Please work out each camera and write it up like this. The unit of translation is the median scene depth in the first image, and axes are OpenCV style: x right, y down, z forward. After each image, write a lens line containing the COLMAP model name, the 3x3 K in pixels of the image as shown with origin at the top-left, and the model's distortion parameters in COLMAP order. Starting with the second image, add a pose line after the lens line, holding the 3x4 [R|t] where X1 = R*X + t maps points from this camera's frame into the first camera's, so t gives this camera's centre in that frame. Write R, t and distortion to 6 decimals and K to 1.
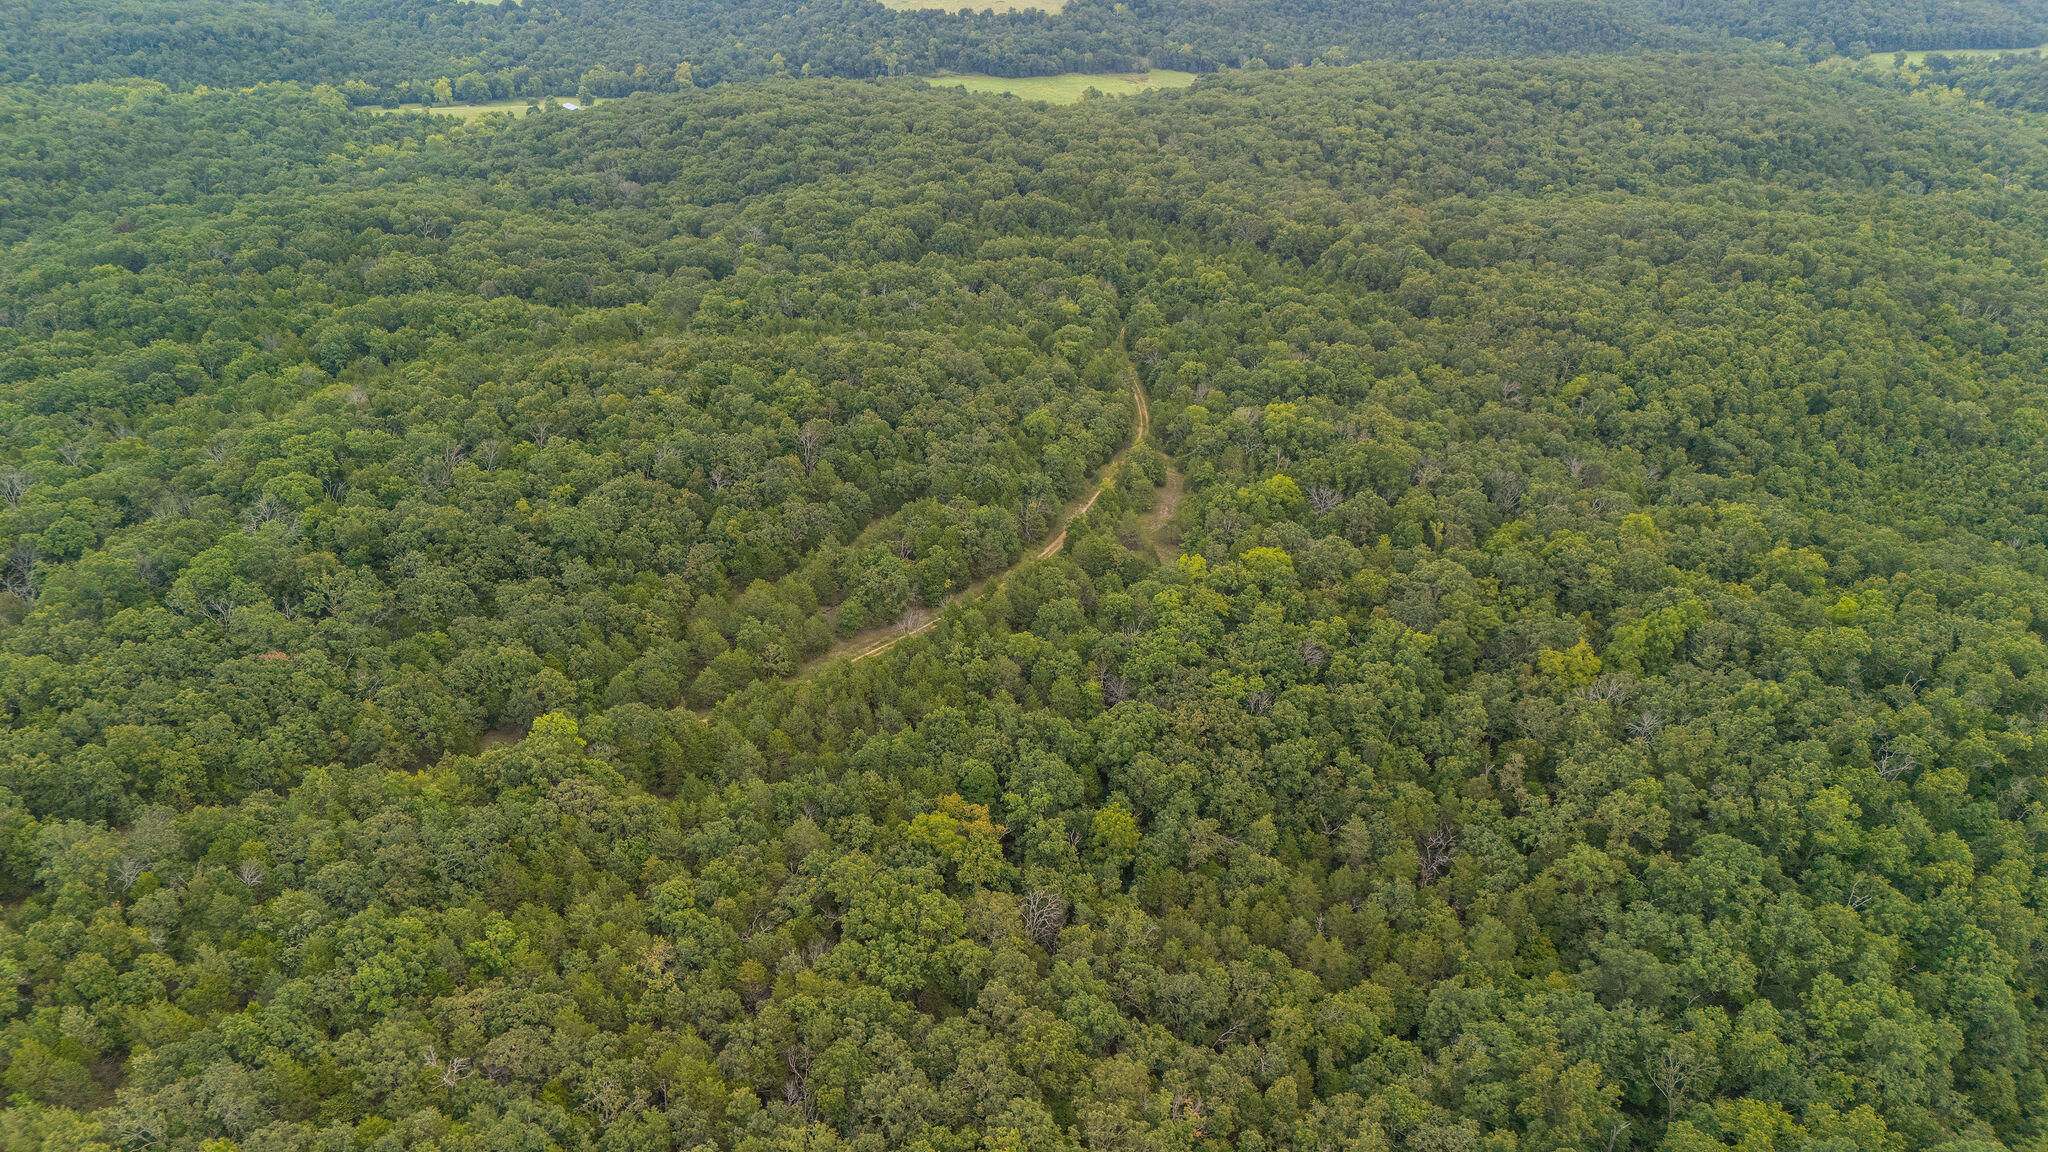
lens RADIAL K [[1509.2, 0, 1029.7], [0, 1509.2, 561.5], [0, 0, 1]] dist [0.069365, -0.061176]
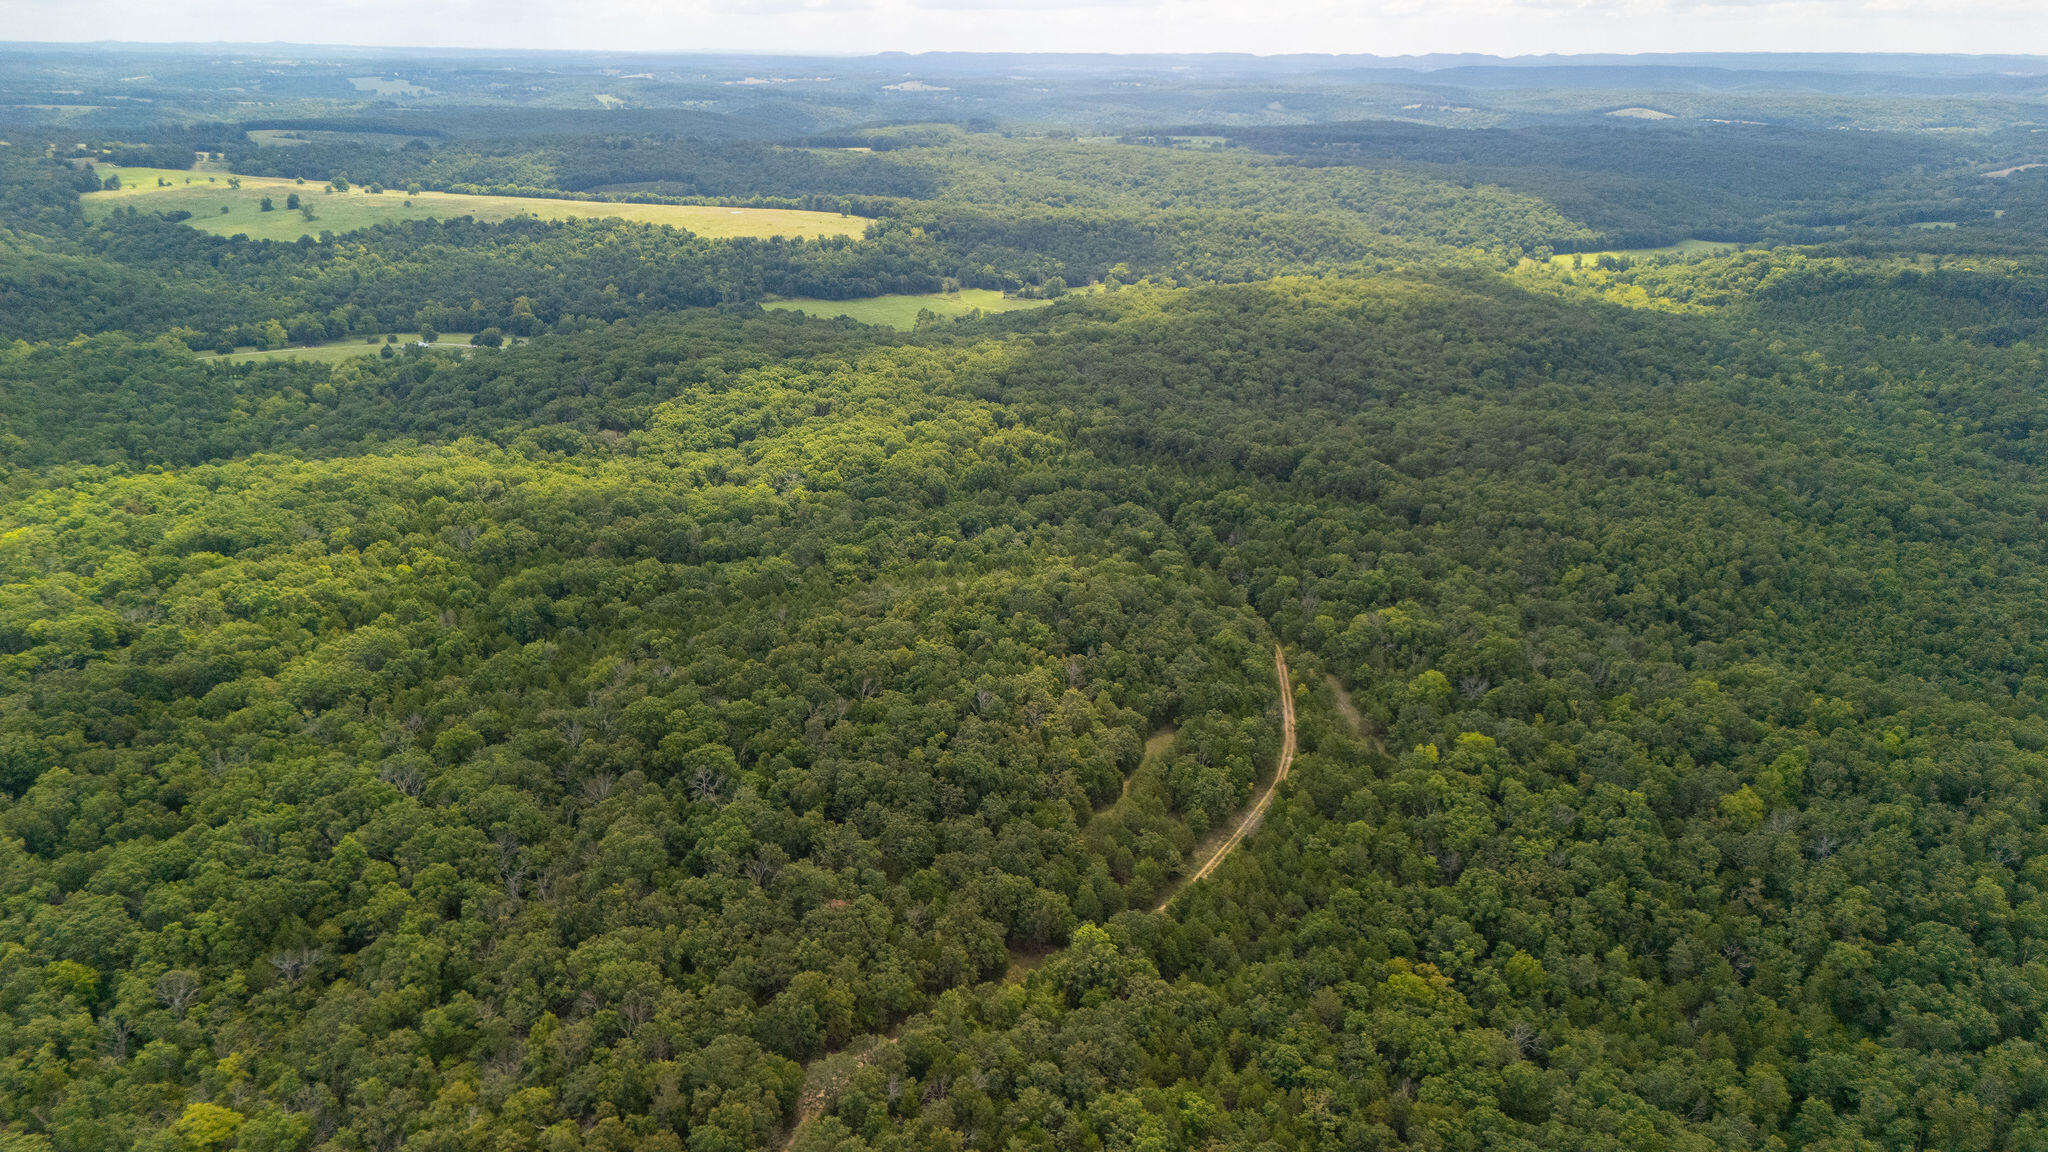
lens RADIAL K [[1504.2, 0, 1029.5], [0, 1504.2, 572.6], [0, 0, 1]] dist [0.084431, -0.079008]
pose [[0.977594, -0.068428, 0.199068, -0.386074], [0.089474, 0.991085, -0.098719, -0.043663], [-0.190538, 0.114318, 0.975001, -0.140399]]
